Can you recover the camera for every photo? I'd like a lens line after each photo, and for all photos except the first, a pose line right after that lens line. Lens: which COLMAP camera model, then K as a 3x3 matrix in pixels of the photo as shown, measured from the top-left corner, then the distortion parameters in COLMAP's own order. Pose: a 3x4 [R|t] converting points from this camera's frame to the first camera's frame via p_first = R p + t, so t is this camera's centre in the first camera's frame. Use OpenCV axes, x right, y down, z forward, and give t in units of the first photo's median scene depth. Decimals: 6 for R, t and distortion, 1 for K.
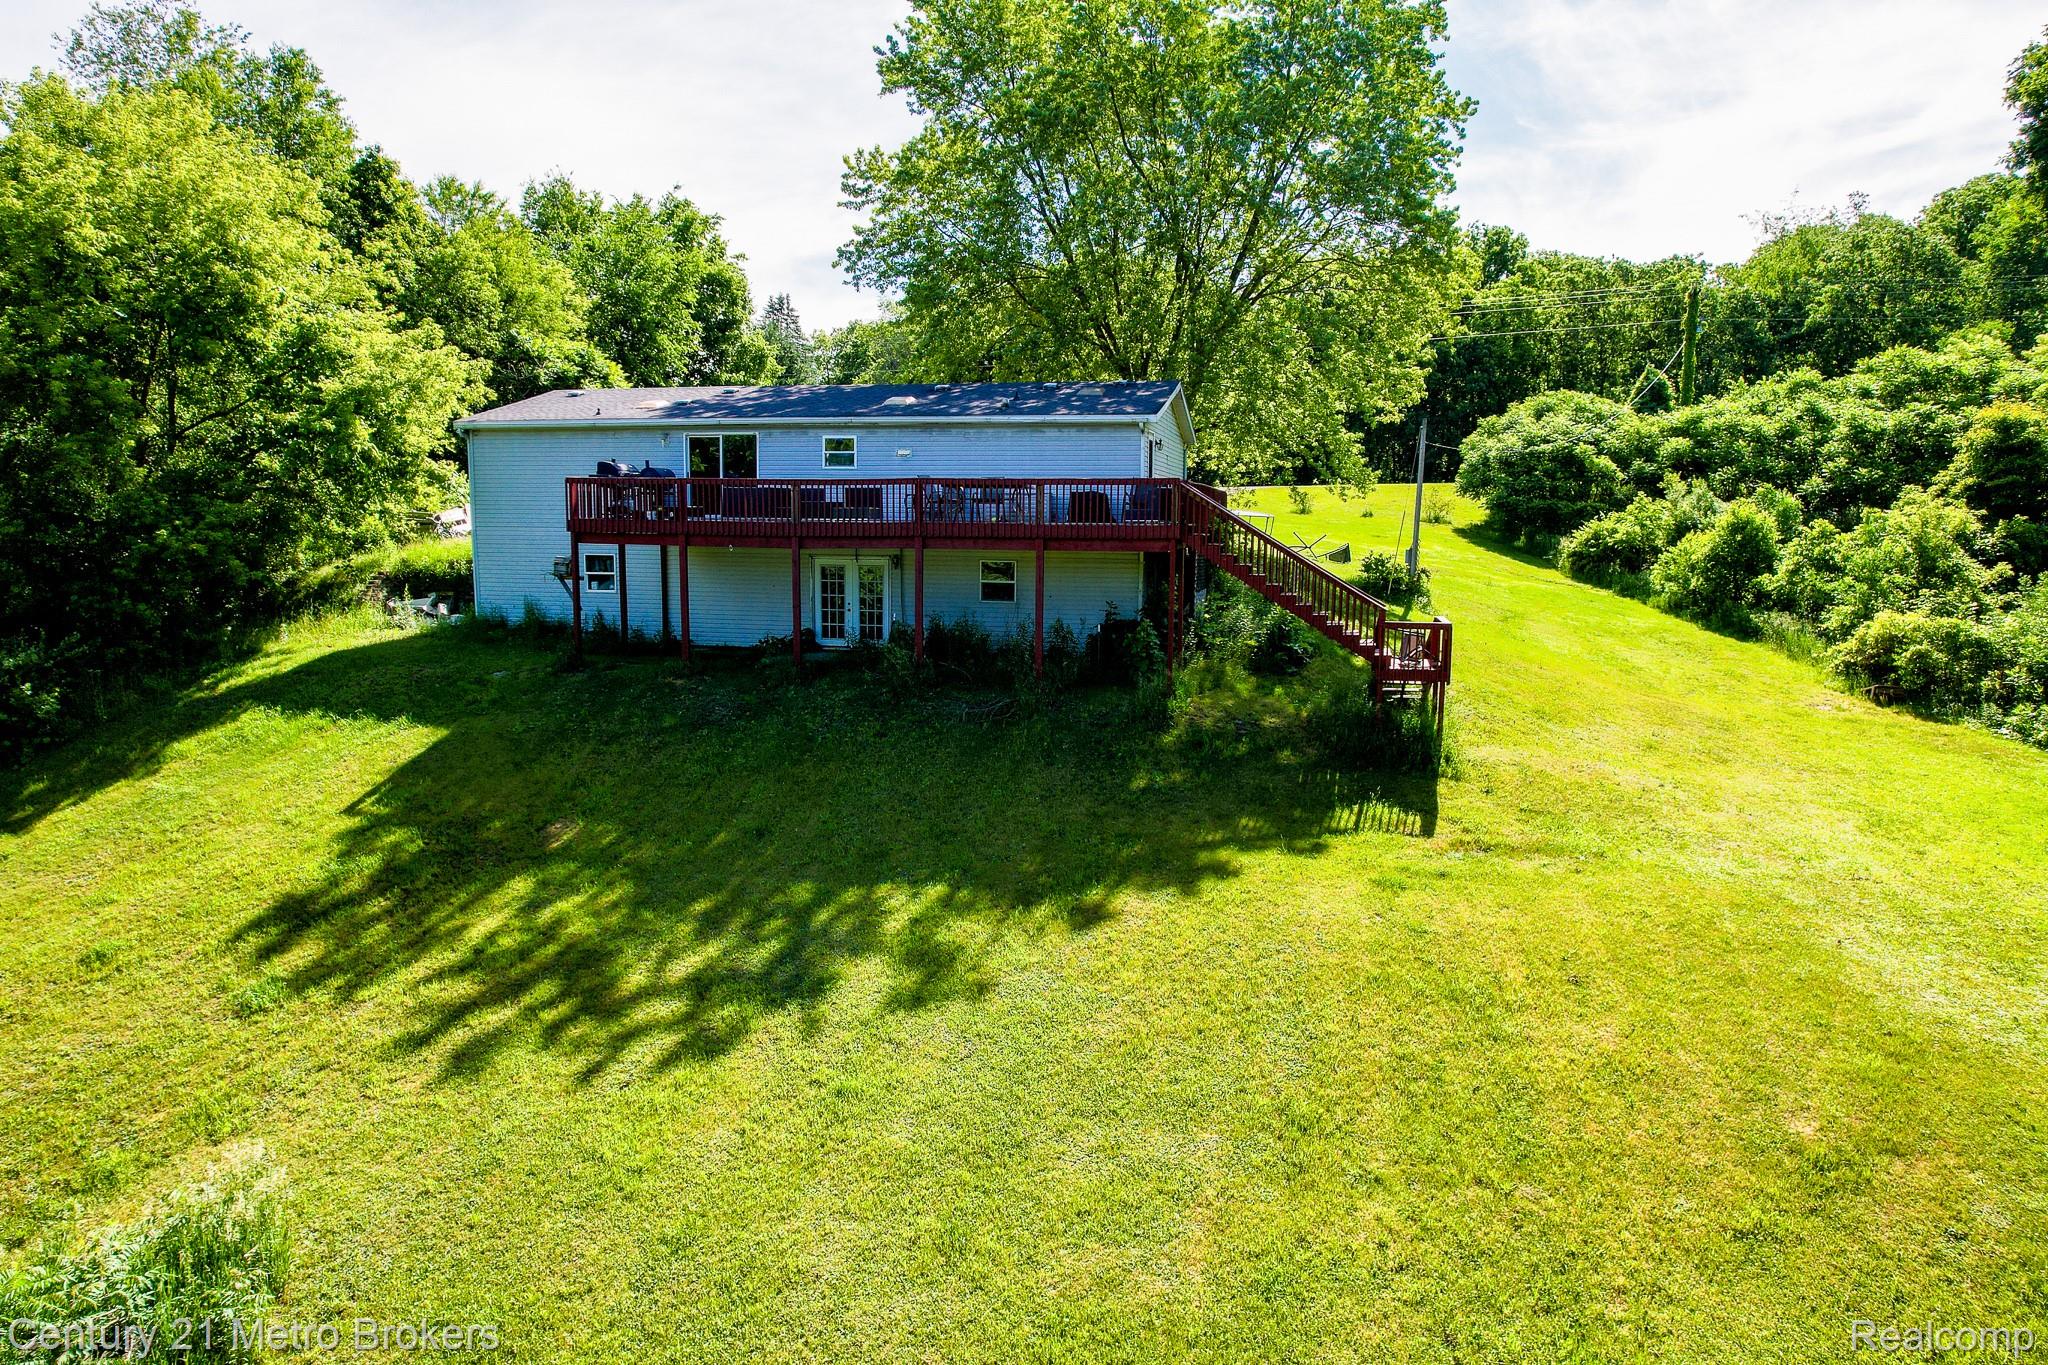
lens RADIAL K [[1311.9, 0, 1031.3], [0, 1311.9, 684.3], [0, 0, 1]] dist [-0.029451, -0.001033]
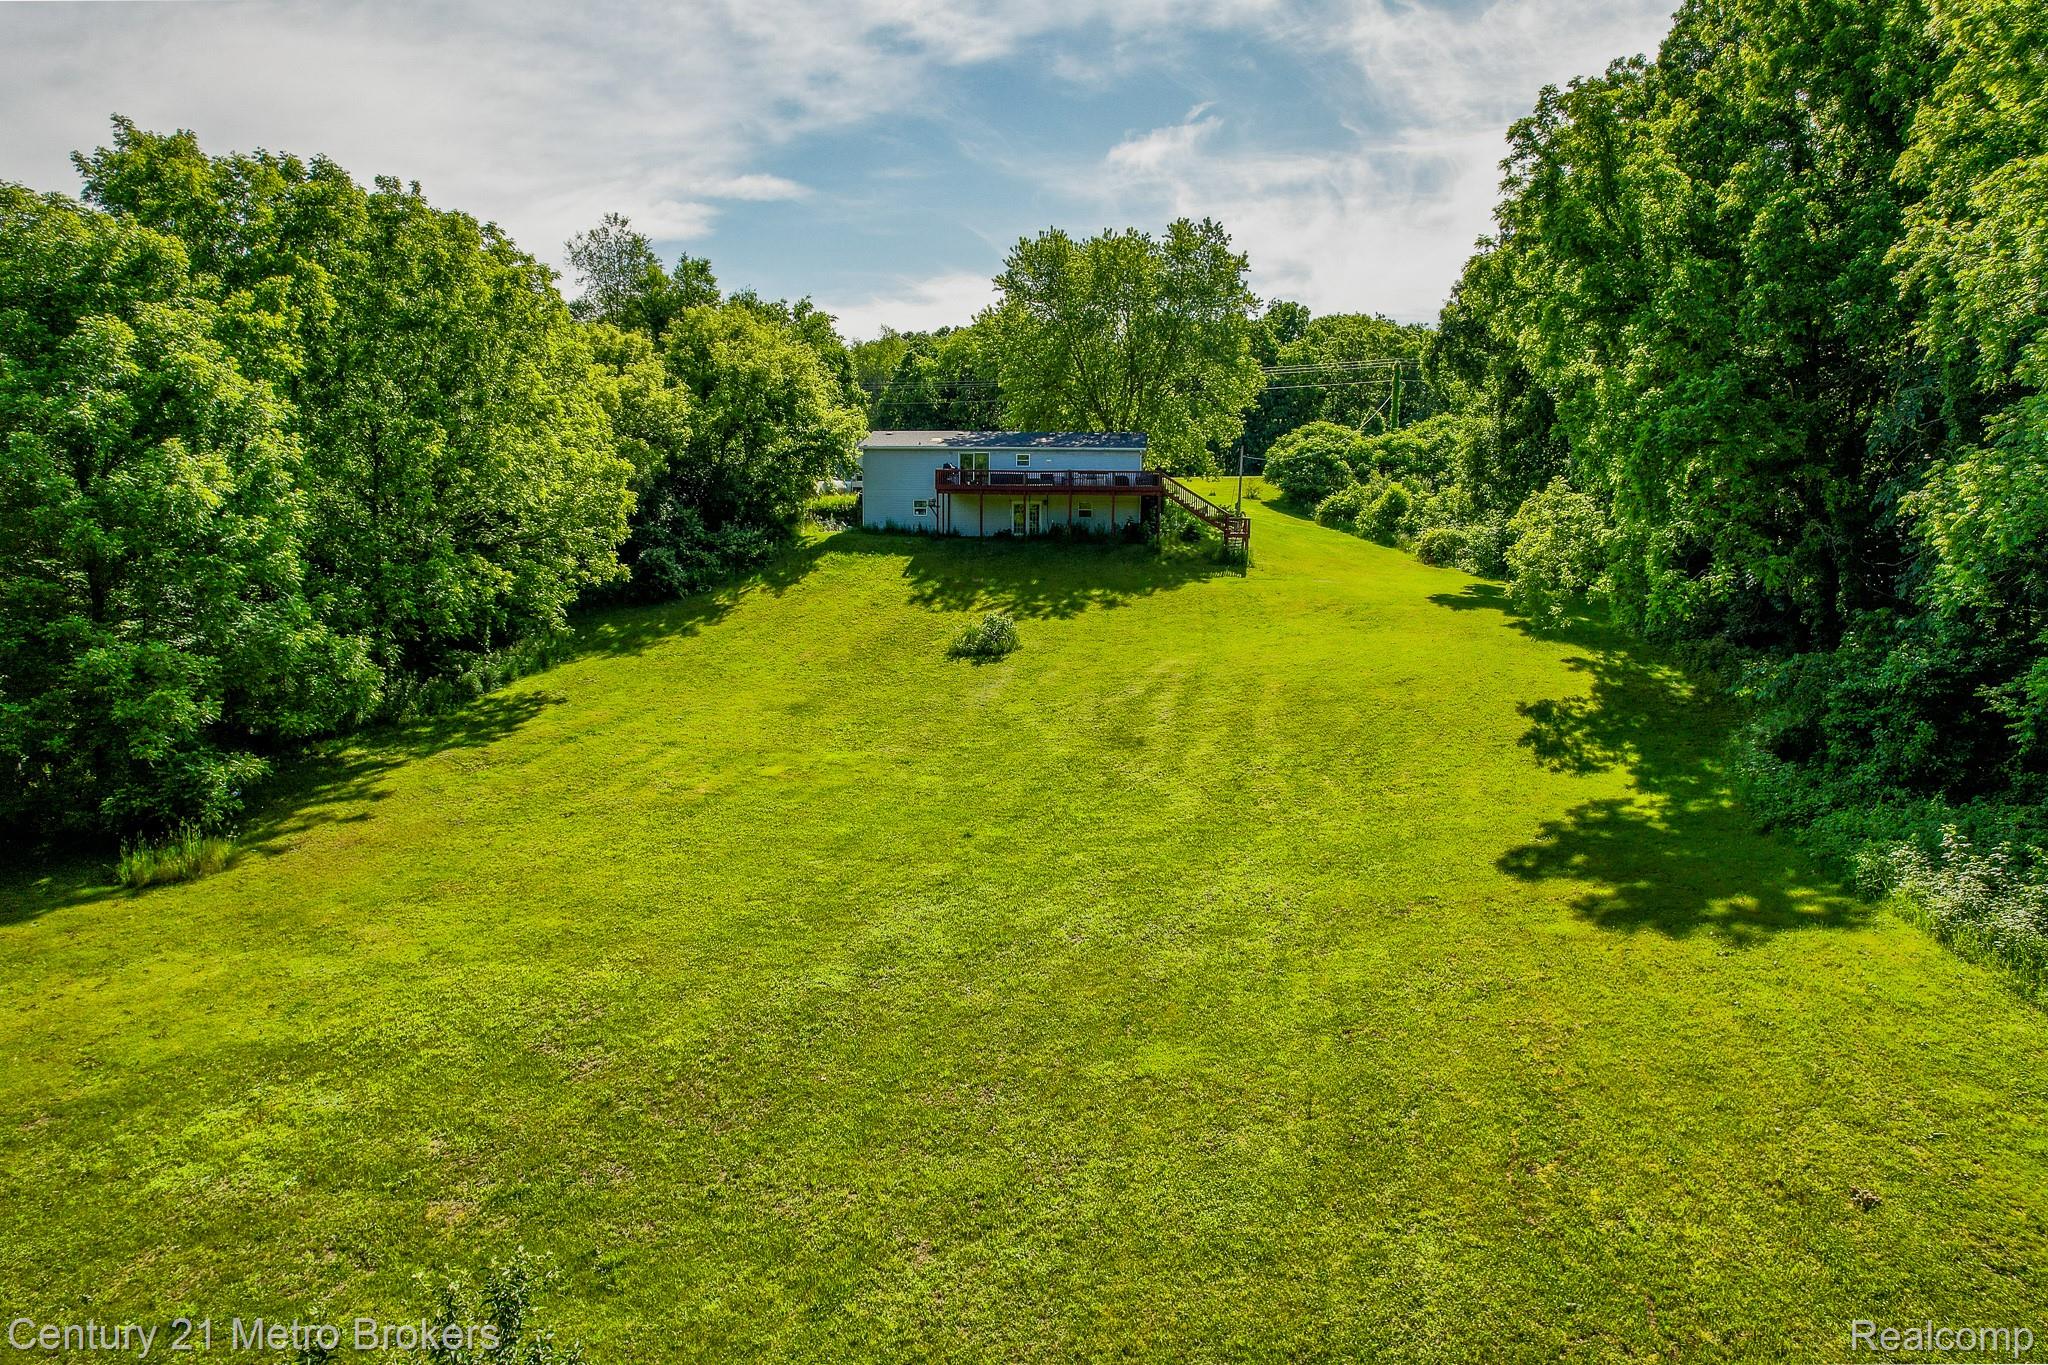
lens RADIAL K [[1311.9, 0, 1019.2], [0, 1311.9, 683.2], [0, 0, 1]] dist [-0.029451, -0.001033]
pose [[0.993318, -0.014775, 0.114456, -0.258262], [0.014575, 0.999890, 0.002578, 0.146565], [-0.114482, -0.000892, 0.993425, -0.897516]]
